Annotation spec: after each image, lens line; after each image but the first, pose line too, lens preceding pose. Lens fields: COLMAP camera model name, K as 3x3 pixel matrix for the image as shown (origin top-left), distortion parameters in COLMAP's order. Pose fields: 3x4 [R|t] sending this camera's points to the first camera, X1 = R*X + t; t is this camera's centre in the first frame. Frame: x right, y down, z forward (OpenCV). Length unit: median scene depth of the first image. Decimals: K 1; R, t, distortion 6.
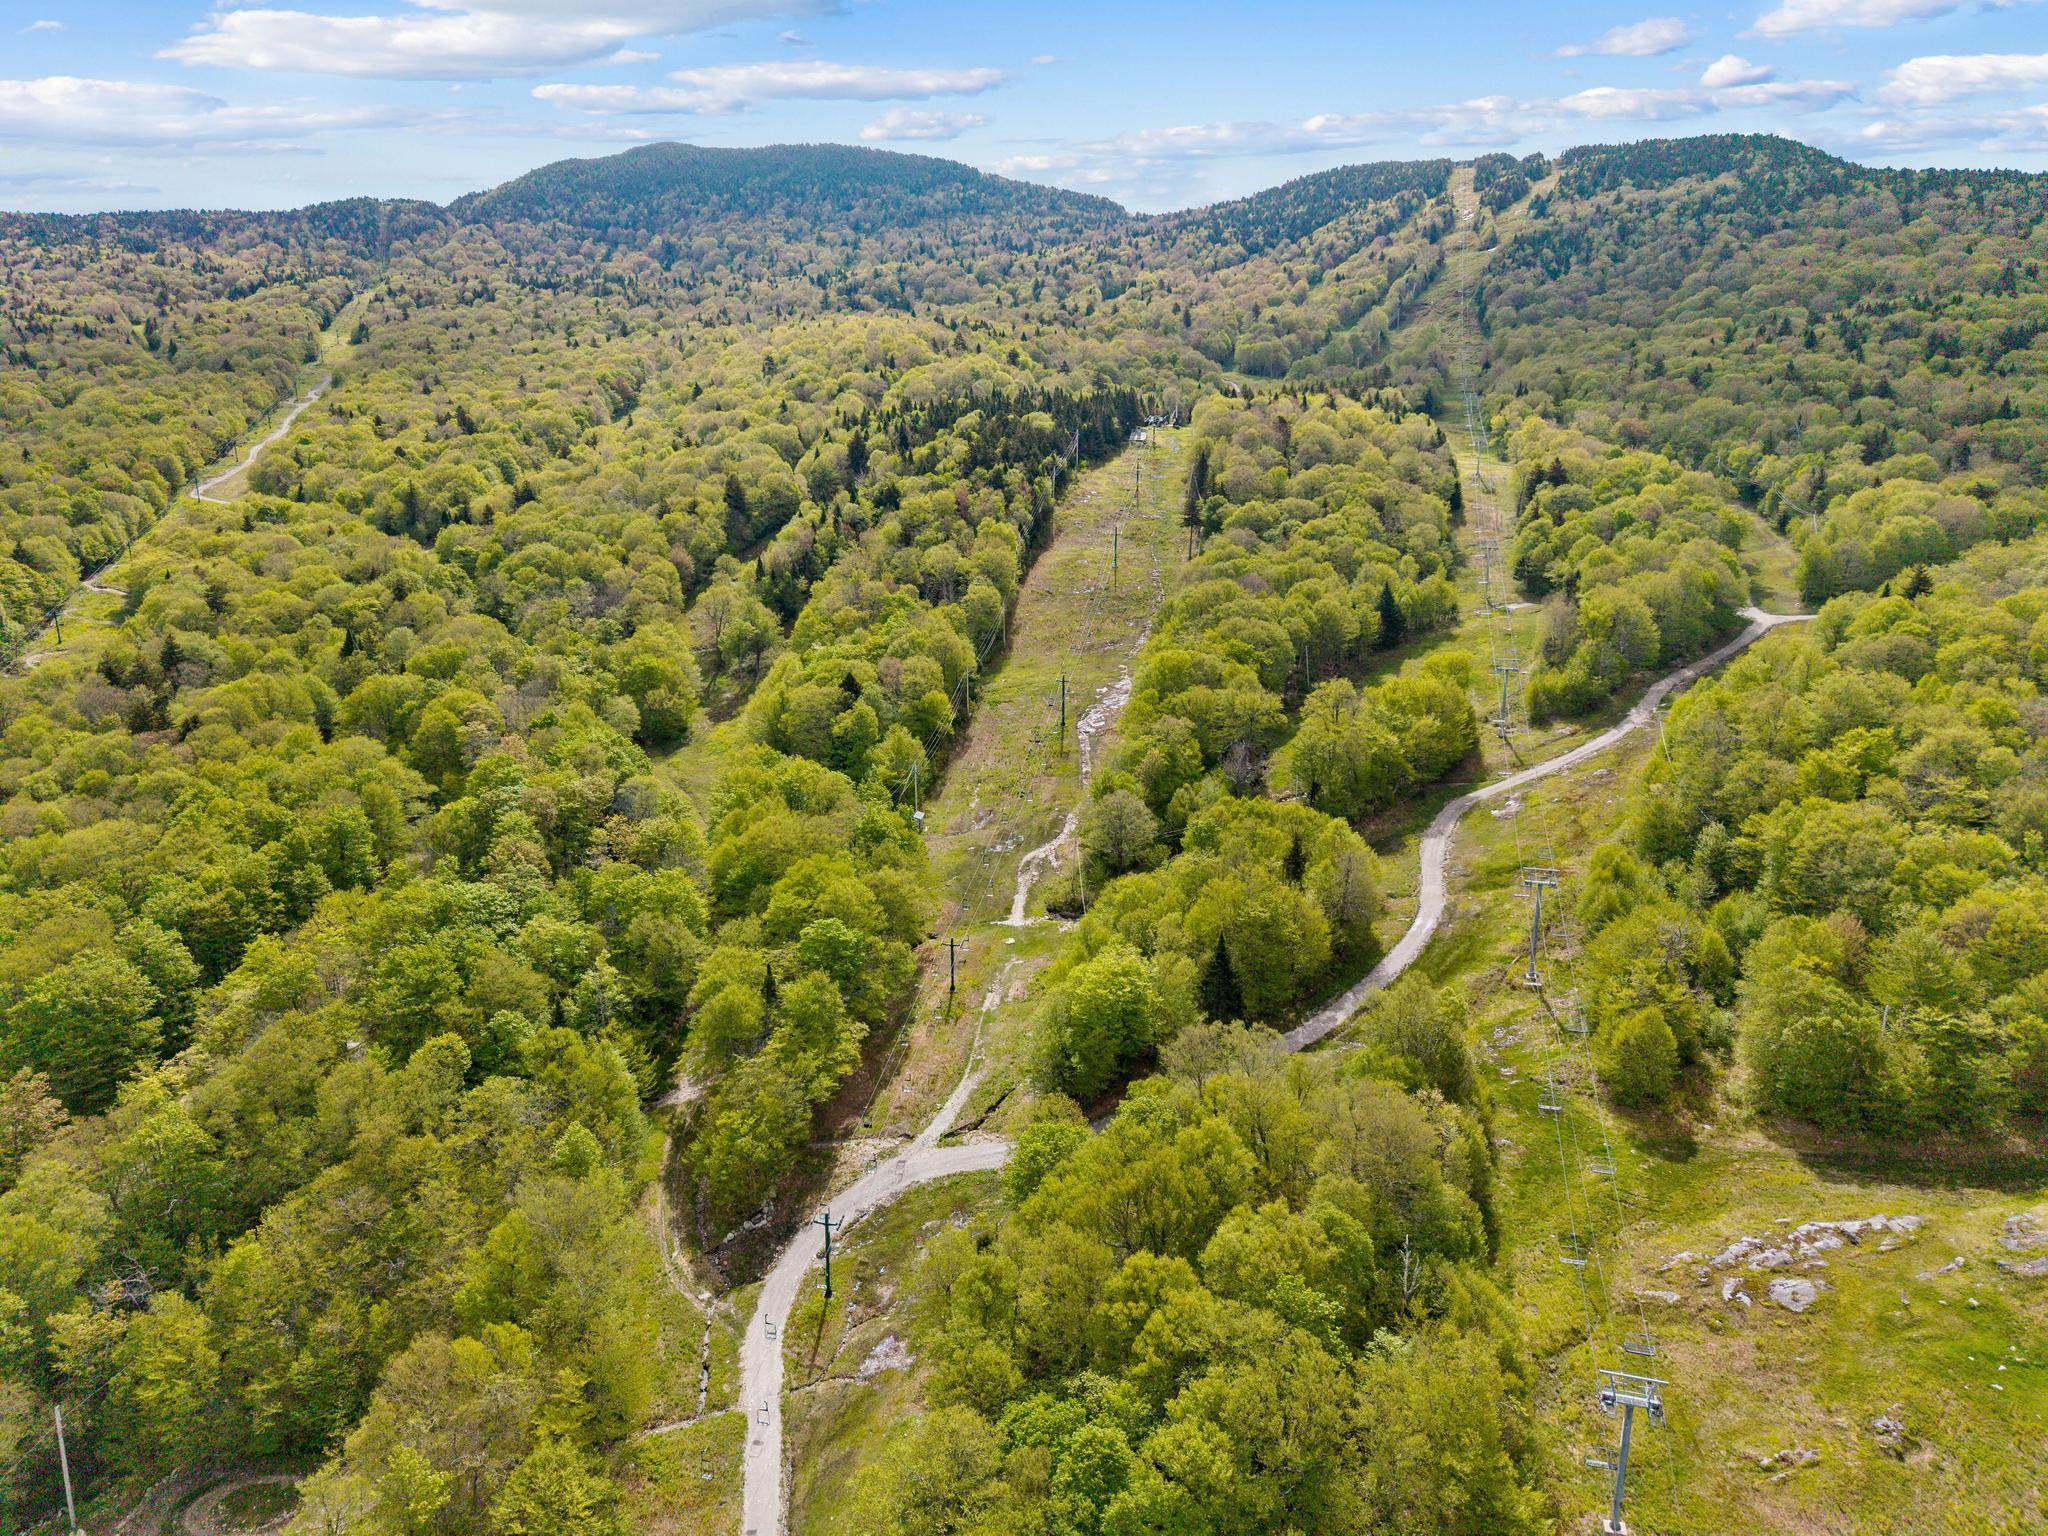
lens RADIAL K [[1370.5, 0, 1020.1], [0, 1370.5, 758.1], [0, 0, 1]] dist [0.020611, -0.020519]
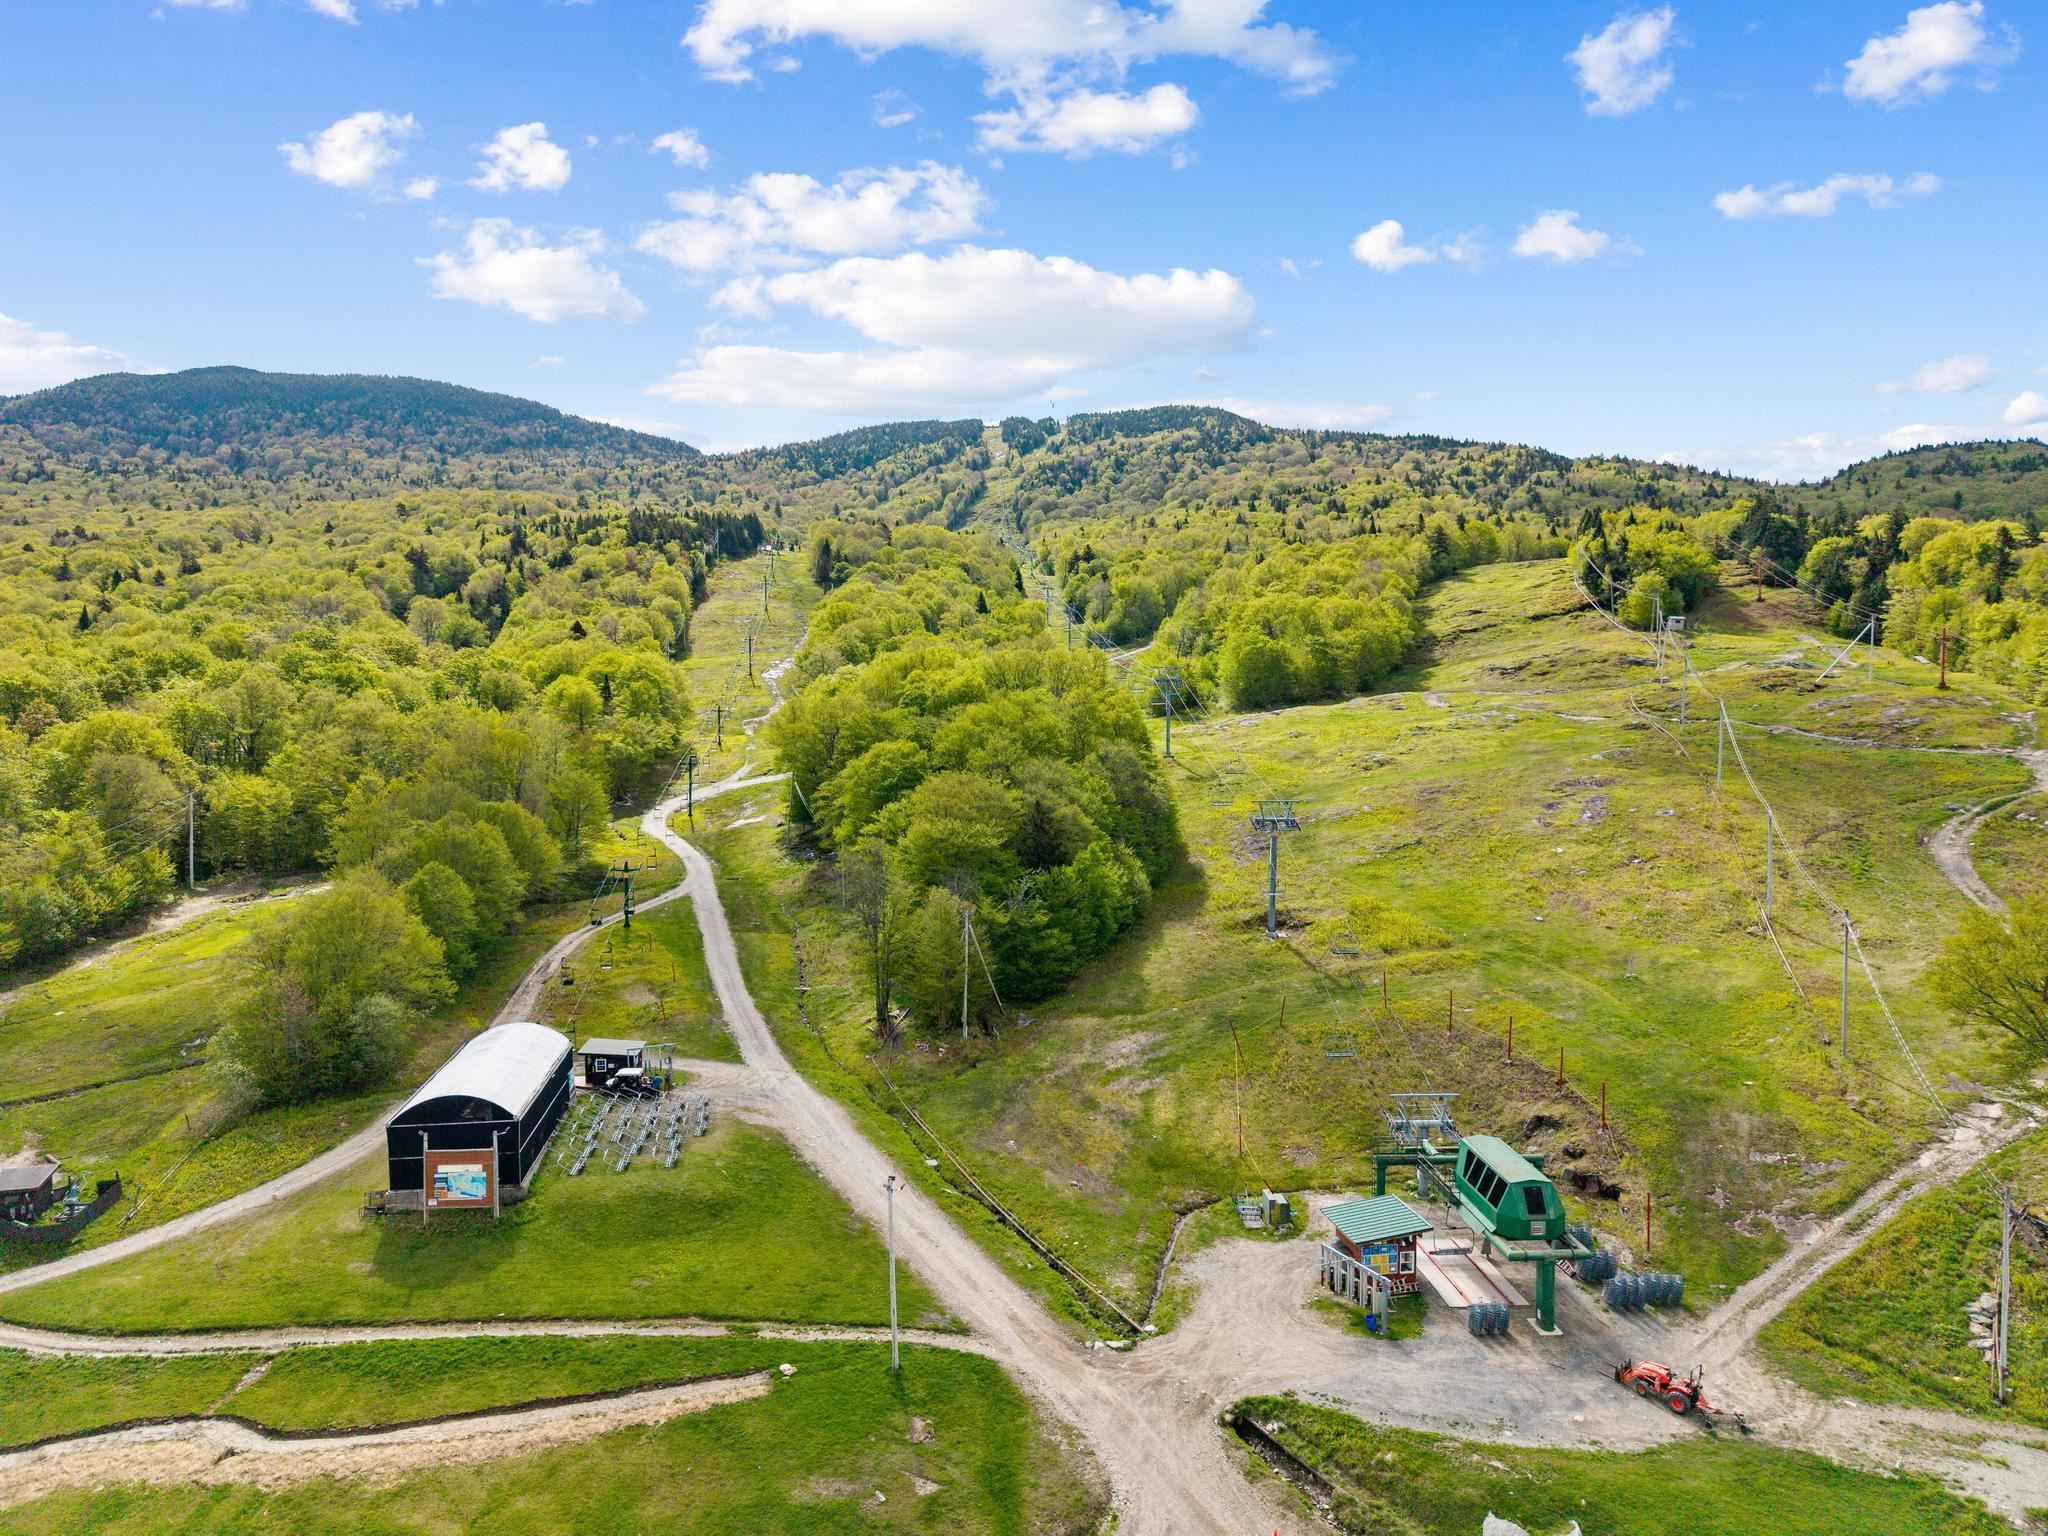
lens RADIAL K [[1357.1, 0, 1018.1], [0, 1357.1, 773.5], [0, 0, 1]] dist [0.048270, -0.057484]
pose [[0.950080, -0.016437, 0.311574, -0.041337], [0.074984, 0.981372, -0.176878, 0.100213], [-0.302863, 0.191411, 0.933614, -0.080010]]
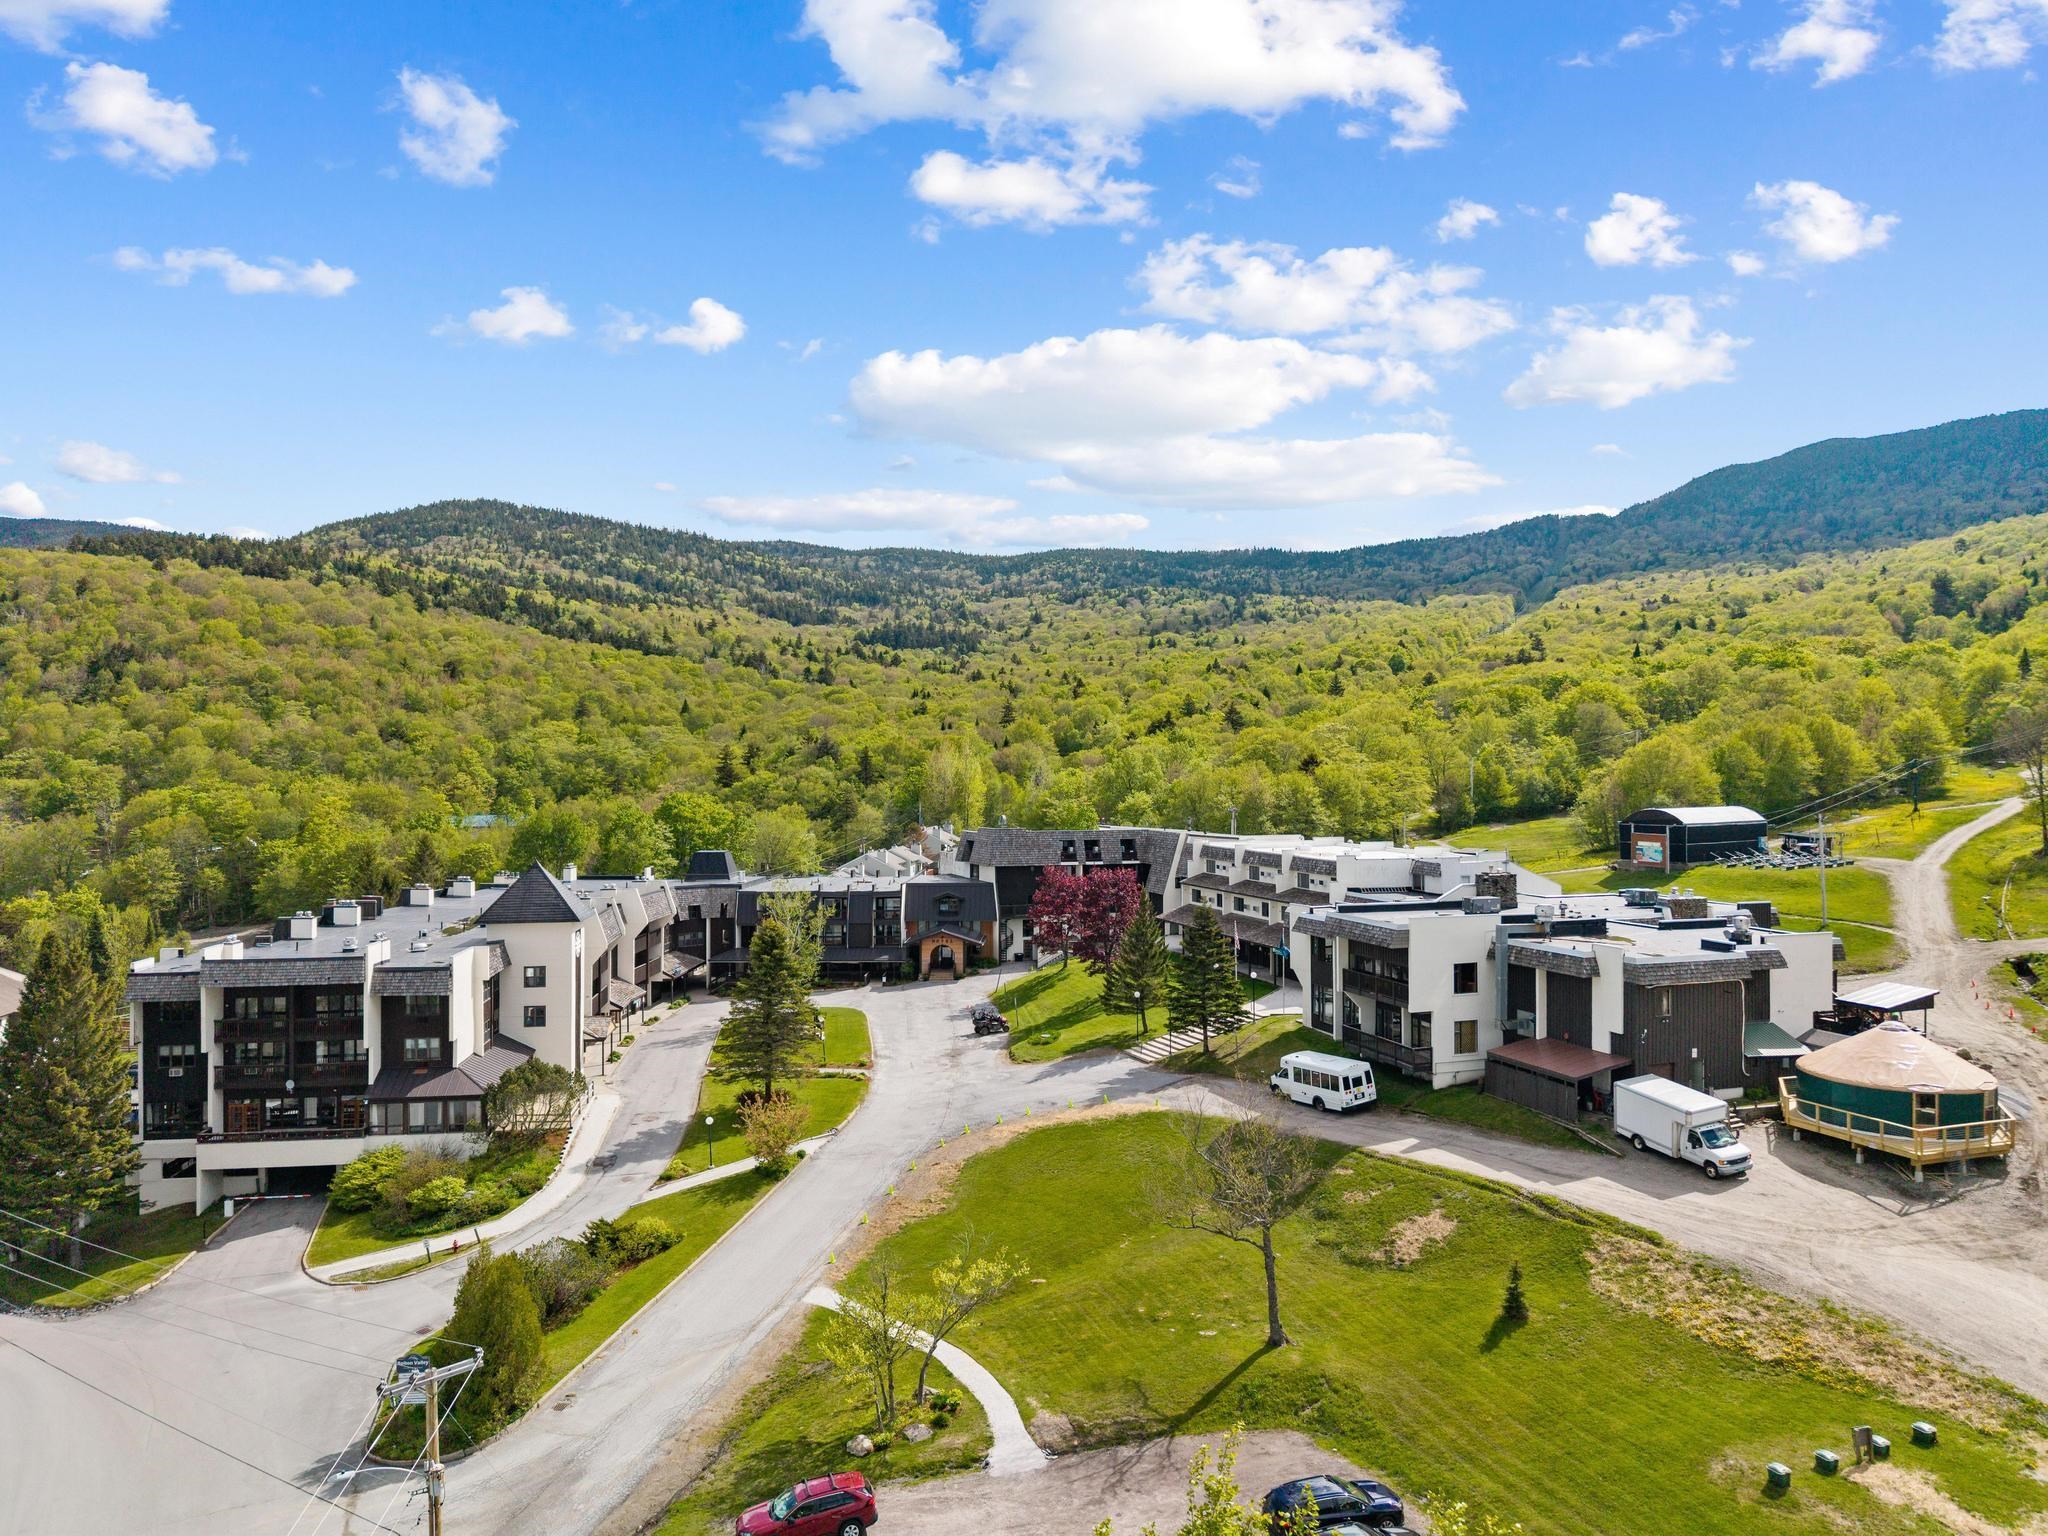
lens RADIAL K [[1357.1, 0, 1018.1], [0, 1357.1, 773.5], [0, 0, 1]] dist [0.048270, -0.057484]
pose [[0.731980, 0.004676, -0.681310, 0.006973], [-0.168858, 0.970024, -0.174759, 0.139839], [0.660070, 0.242965, 0.710827, -0.148495]]
